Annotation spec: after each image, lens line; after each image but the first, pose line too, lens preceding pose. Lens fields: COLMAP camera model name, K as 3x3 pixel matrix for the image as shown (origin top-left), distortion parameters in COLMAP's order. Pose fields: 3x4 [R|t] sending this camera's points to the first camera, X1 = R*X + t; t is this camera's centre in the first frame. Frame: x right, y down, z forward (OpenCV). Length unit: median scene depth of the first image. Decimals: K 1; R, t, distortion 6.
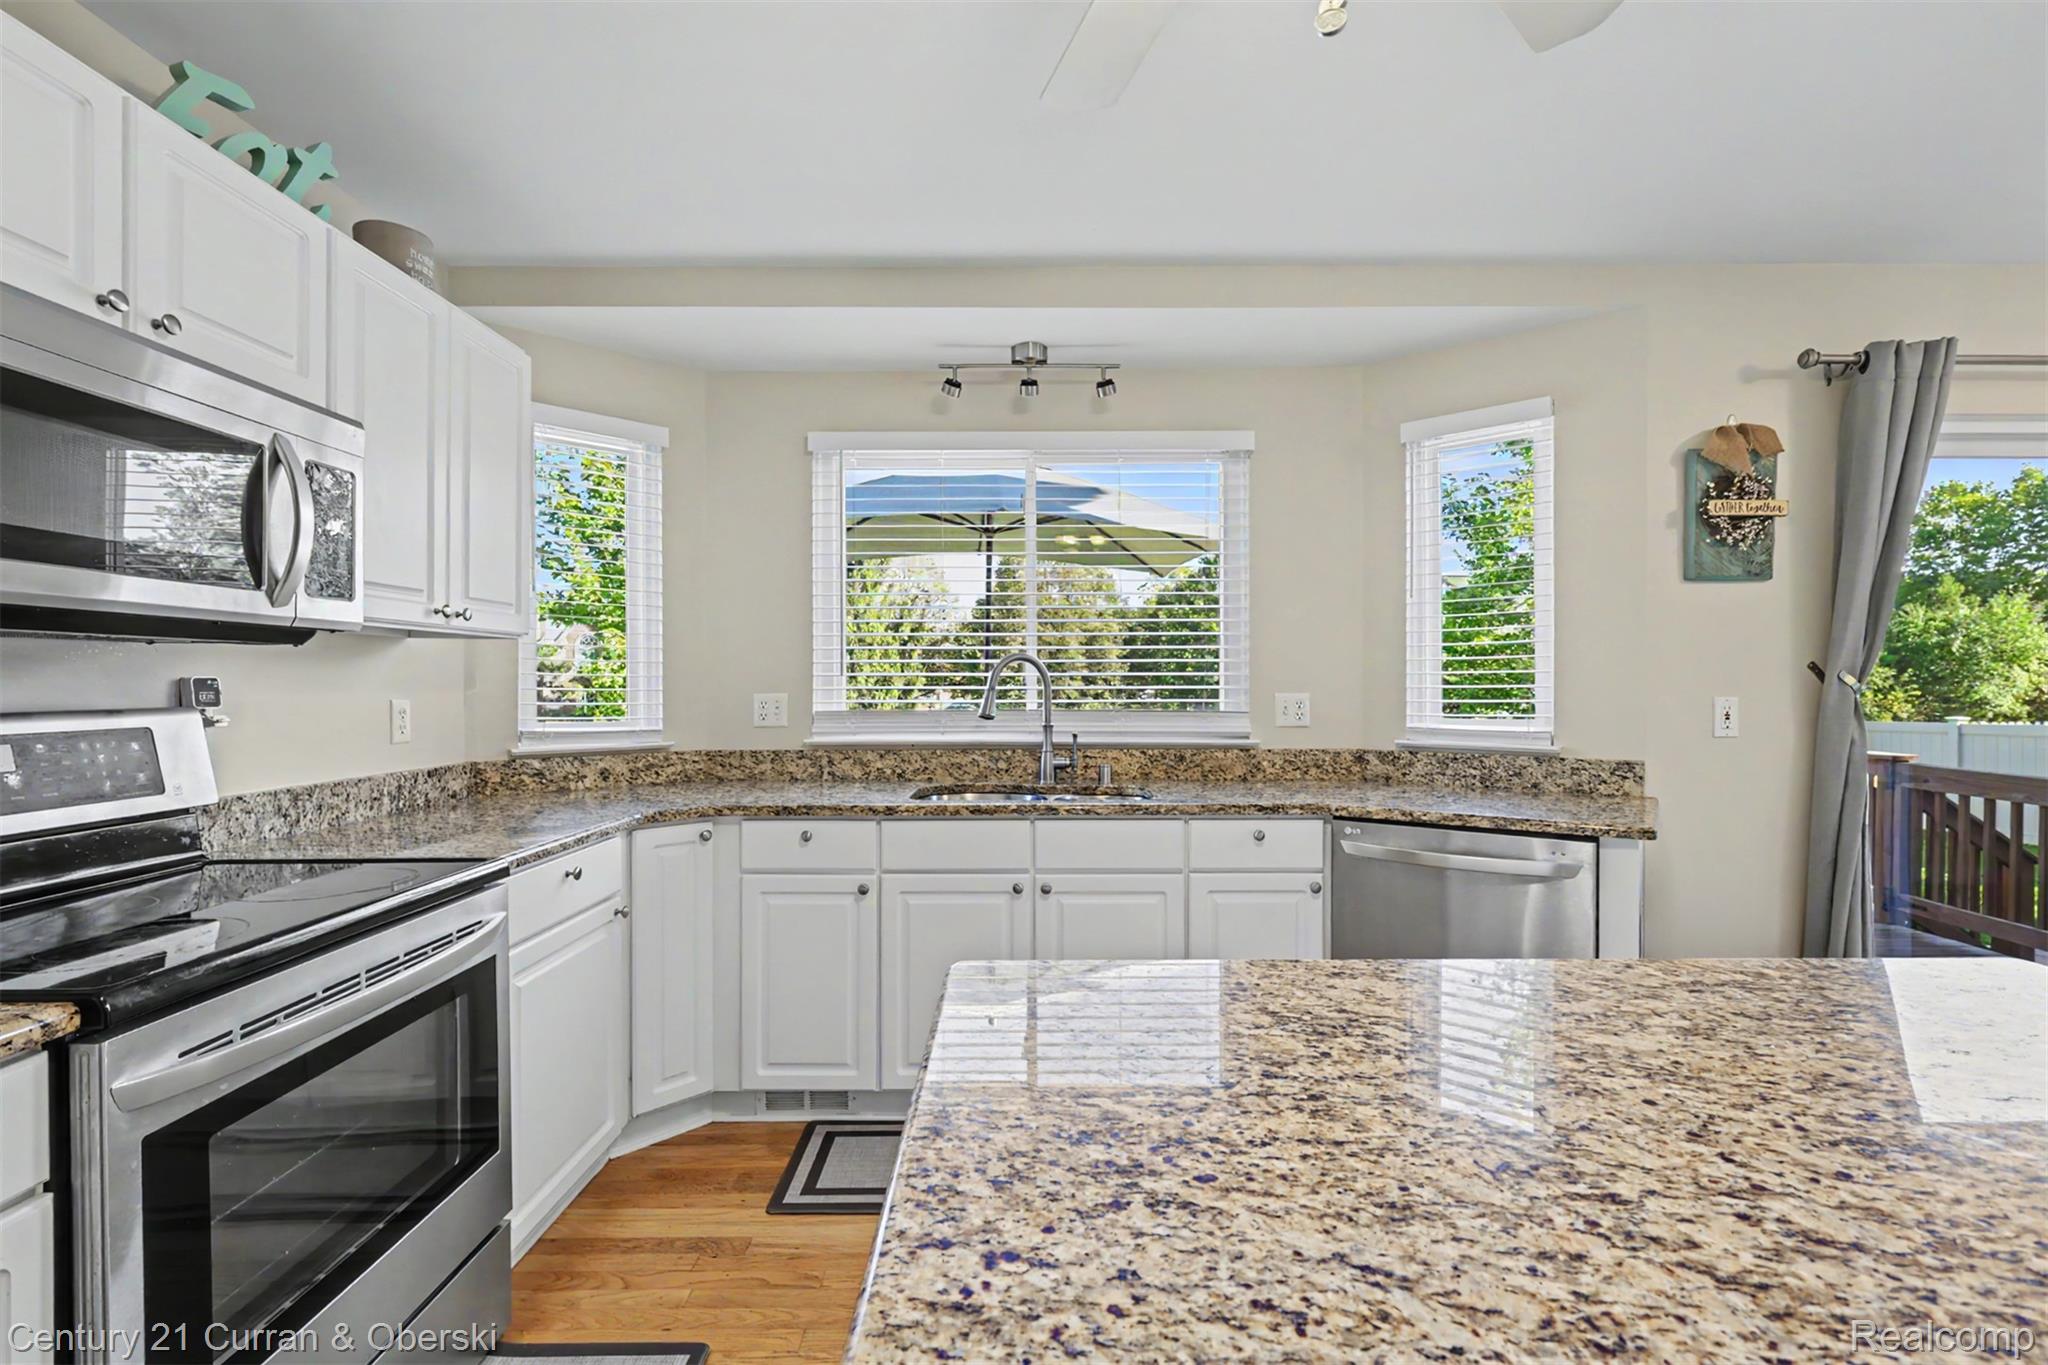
lens RADIAL K [[898.7, 0, 1025.9], [0, 898.7, 692.4], [0, 0, 1]] dist [-0.000710, 0.002063]
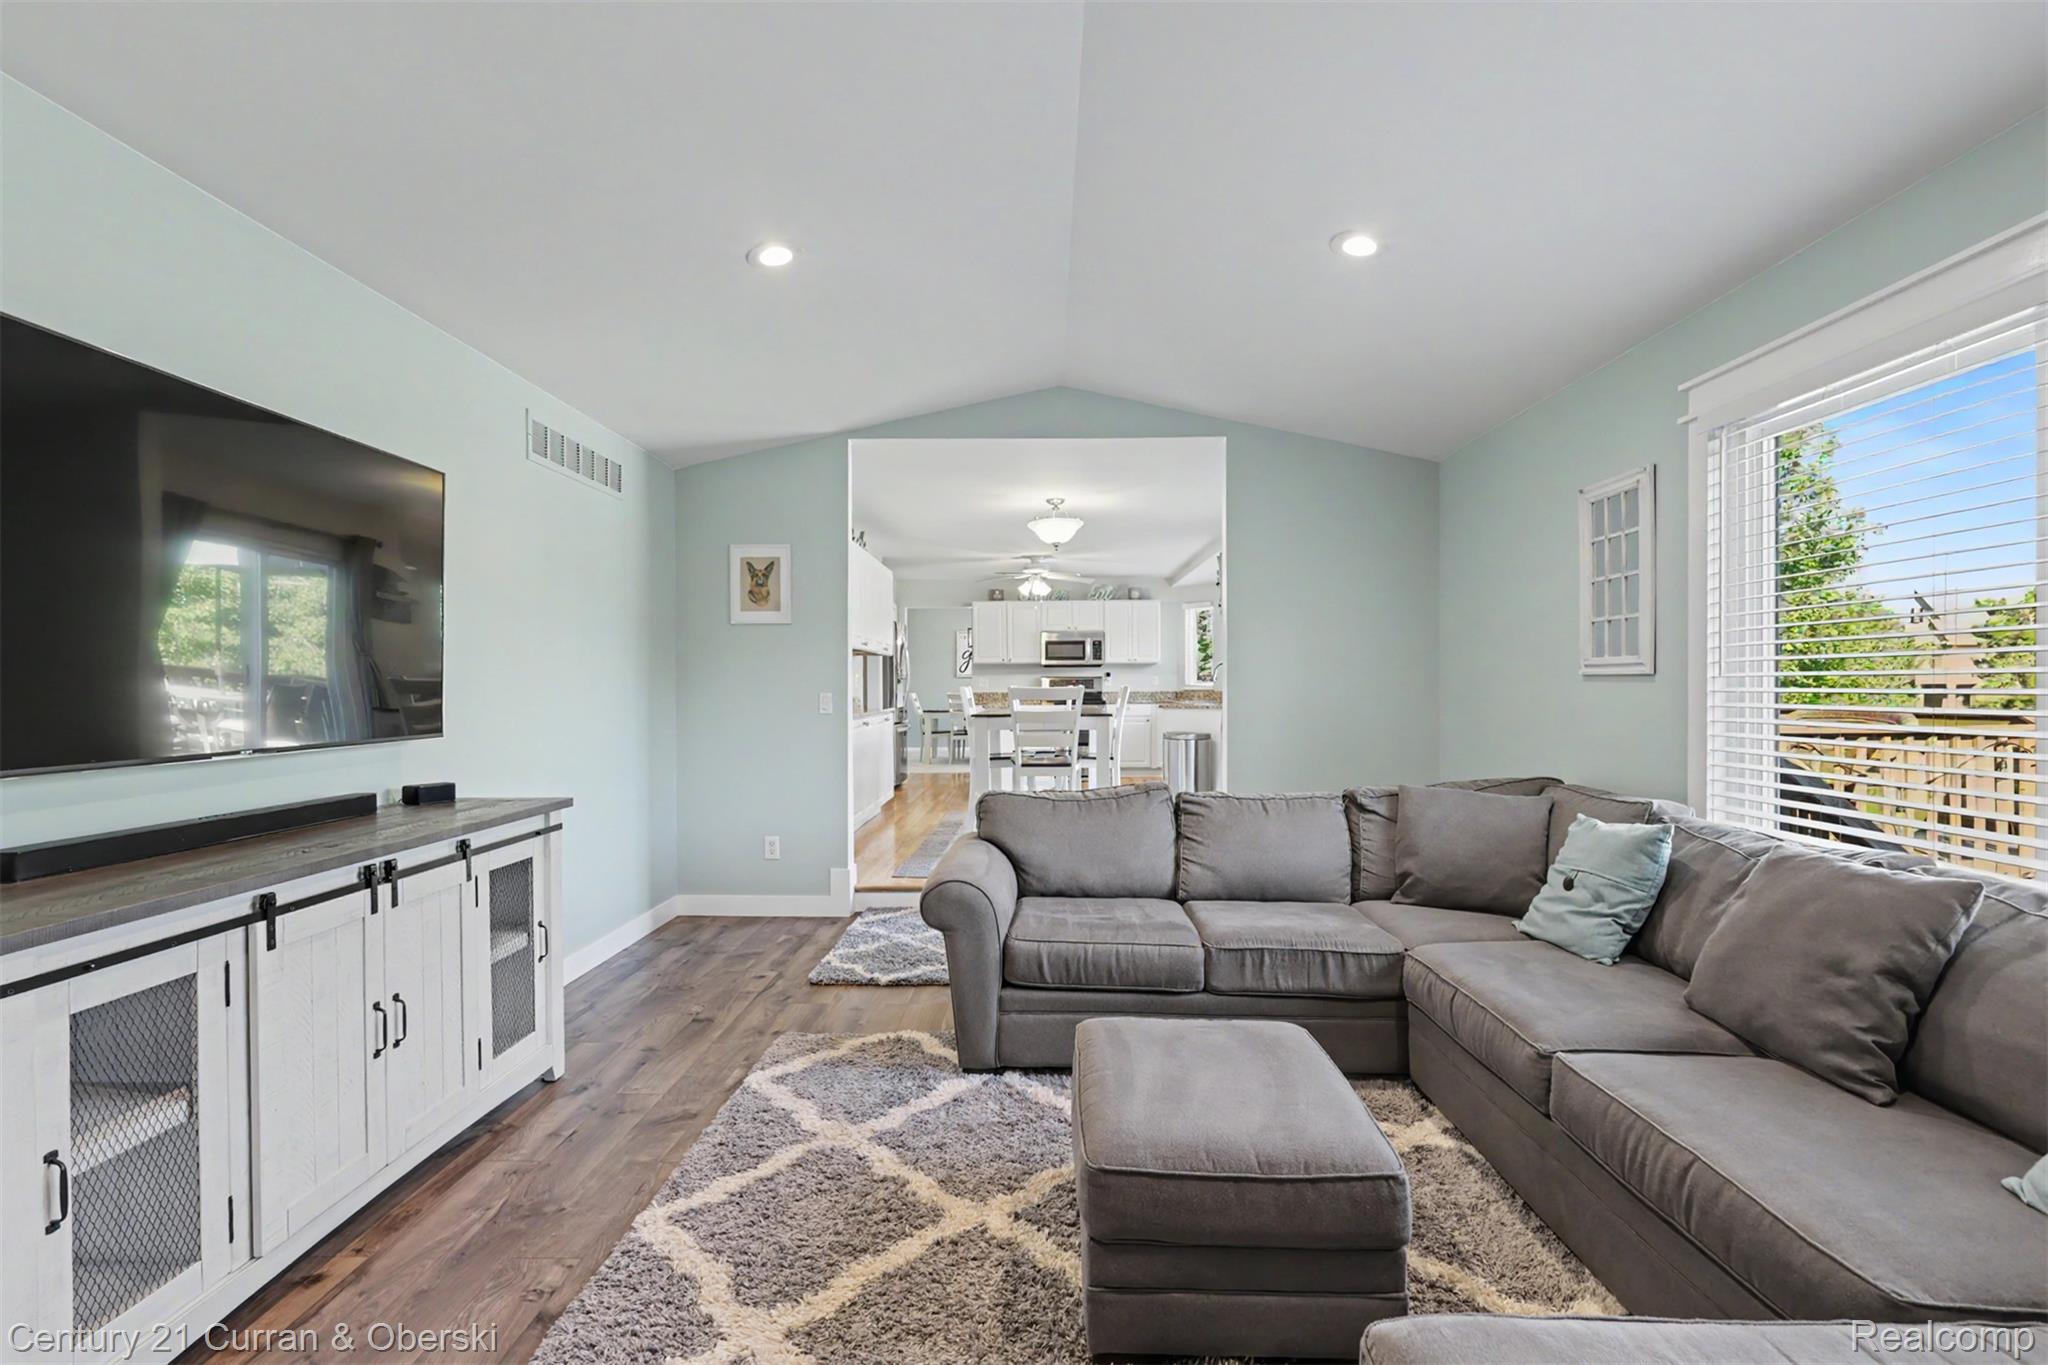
lens RADIAL K [[898.7, 0, 1018.4], [0, 898.7, 683.0], [0, 0, 1]] dist [-0.000710, 0.002063]
pose [[-0.028204, -0.000144, -0.999602, 3.459816], [-0.006221, 0.999981, 0.000031, 0.039643], [0.999583, 0.006219, -0.028204, 0.351863]]
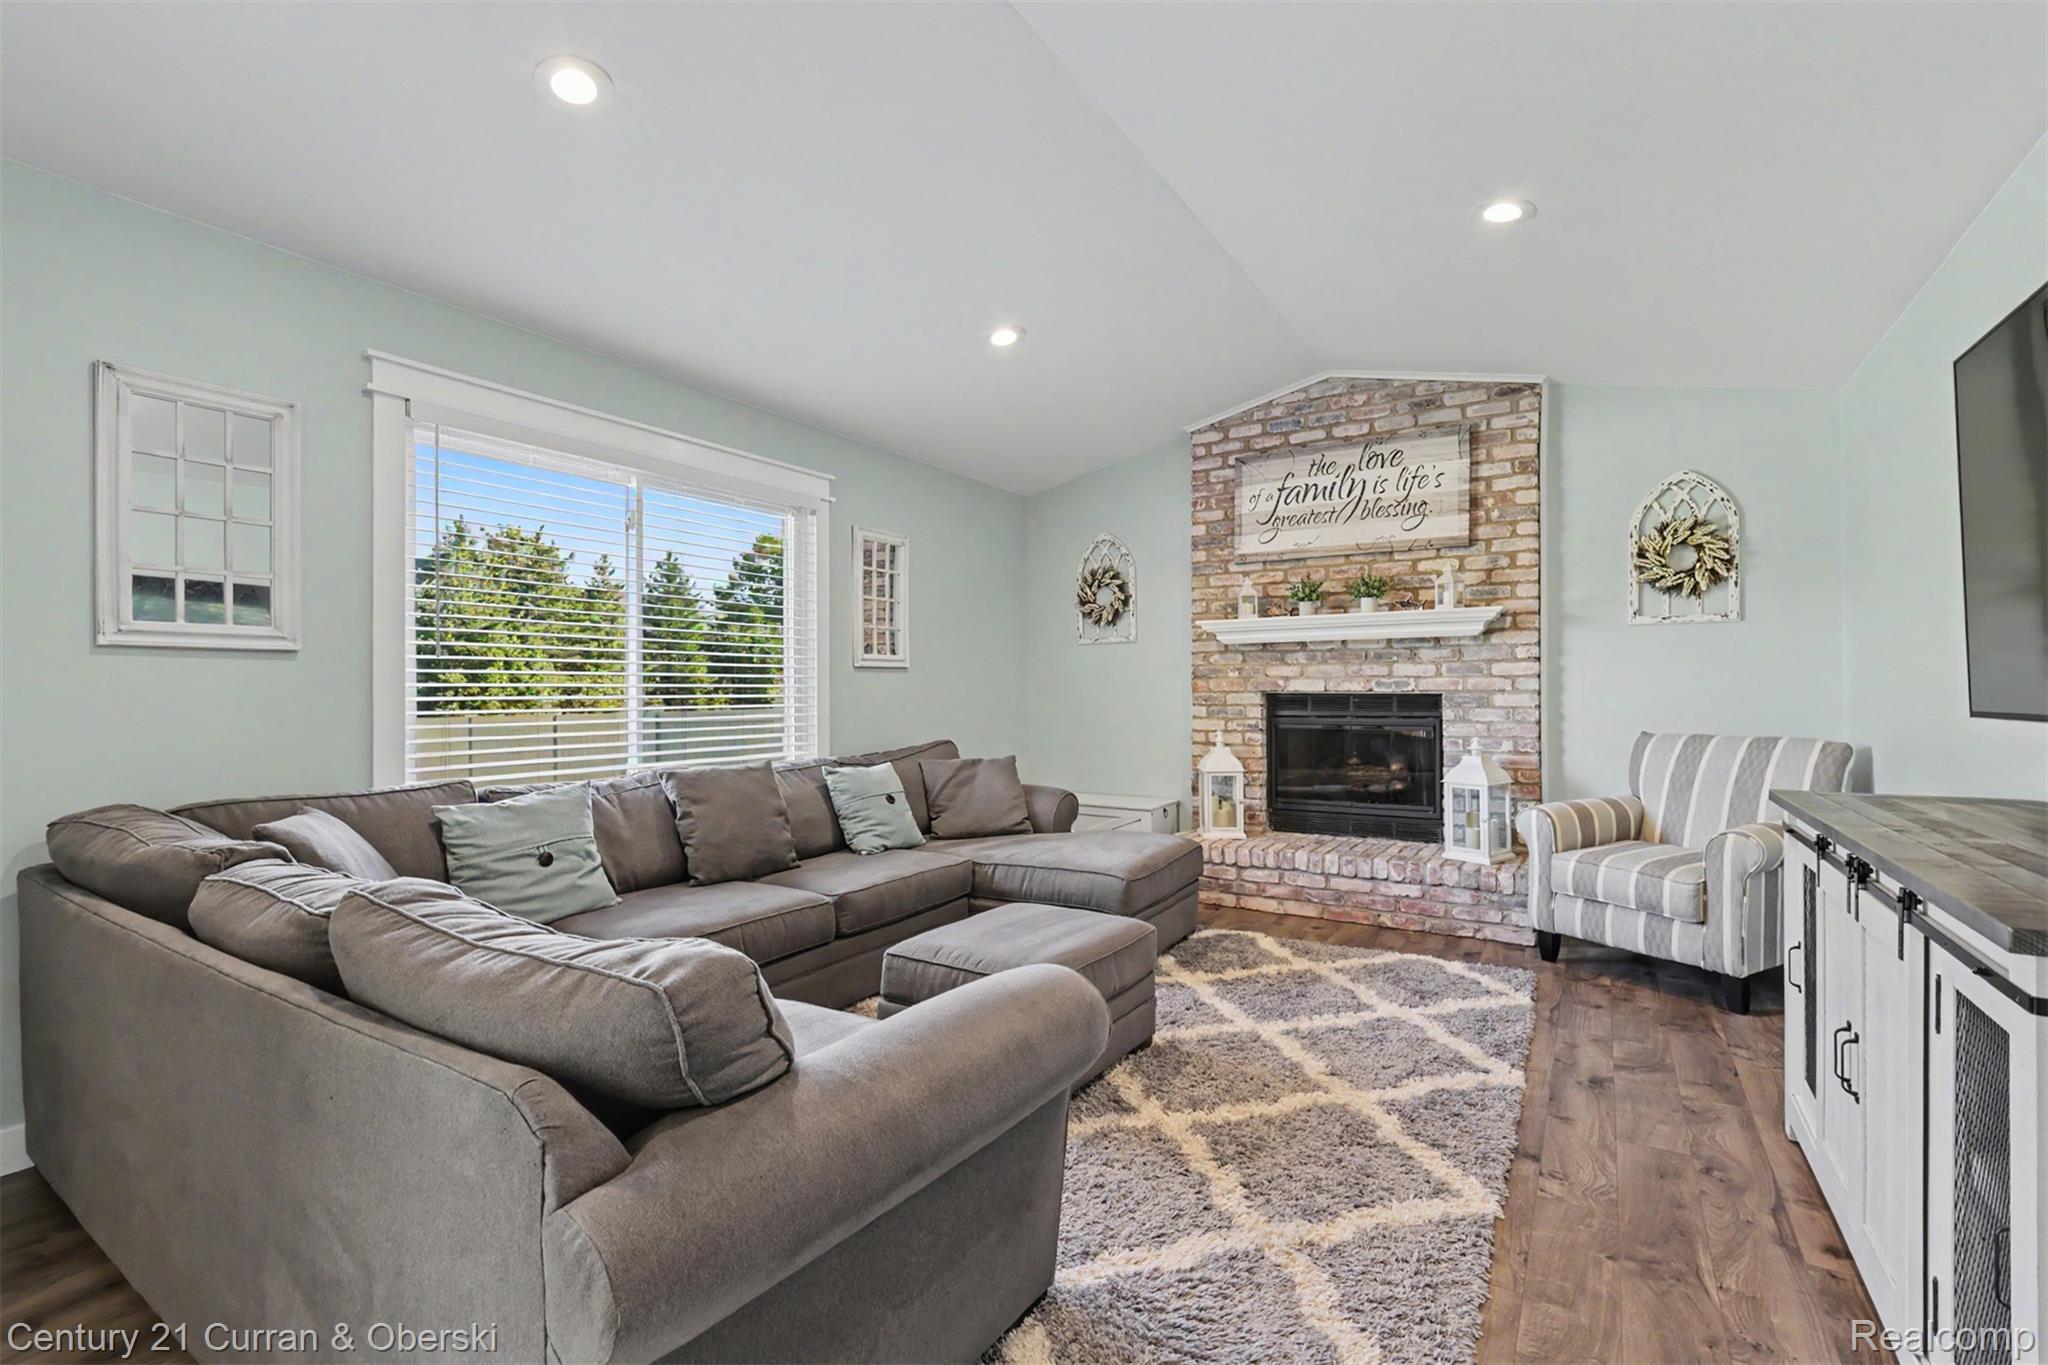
lens RADIAL K [[898.7, 0, 1031.6], [0, 898.7, 690.6], [0, 0, 1]] dist [-0.000710, 0.002063]
pose [[0.533497, -0.001425, 0.845801, 1.954587], [0.012184, 0.999908, -0.006001, 0.078979], [-0.845714, 0.013507, 0.533465, -0.048477]]
